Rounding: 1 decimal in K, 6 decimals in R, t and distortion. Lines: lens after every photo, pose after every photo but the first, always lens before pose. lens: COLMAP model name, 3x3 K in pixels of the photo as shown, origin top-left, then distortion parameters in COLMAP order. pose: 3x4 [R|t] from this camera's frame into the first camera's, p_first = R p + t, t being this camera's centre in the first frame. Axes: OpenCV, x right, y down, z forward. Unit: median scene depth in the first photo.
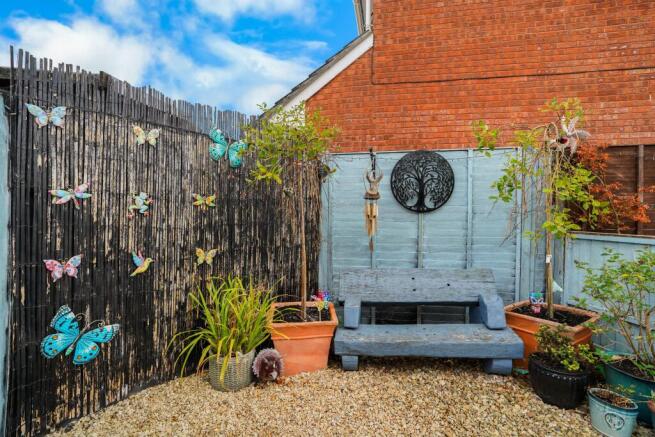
lens RADIAL K [[305.0, 0, 328.7], [0, 305.0, 217.2], [0, 0, 1]] dist [-0.072988, 0.028670]
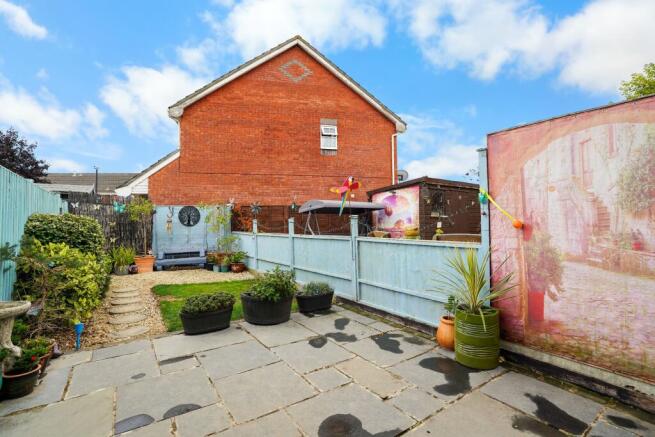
lens RADIAL K [[305.0, 0, 328.7], [0, 305.0, 217.2], [0, 0, 1]] dist [-0.072988, 0.028670]
pose [[0.906652, -0.001924, 0.421874, 0.372298], [0.012848, 0.999652, -0.023053, -0.020909], [-0.421683, 0.026321, 0.906361, -2.868402]]
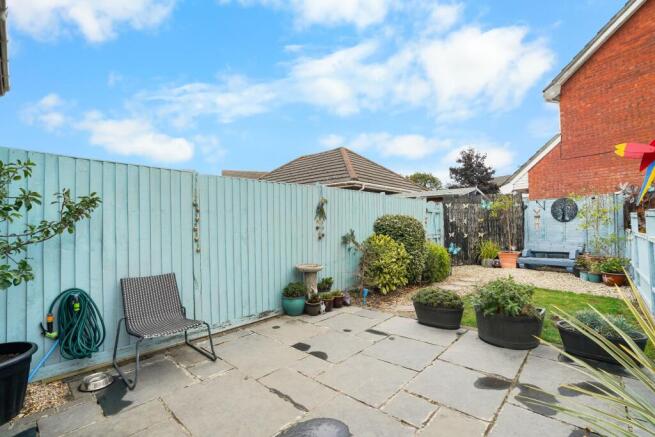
lens RADIAL K [[305.0, 0, 328.7], [0, 305.0, 217.2], [0, 0, 1]] dist [-0.072988, 0.028670]
pose [[0.611439, -0.026547, -0.790846, 1.314894], [0.012257, 0.999635, -0.024079, -0.022269], [0.791196, 0.005030, 0.611541, -2.637702]]
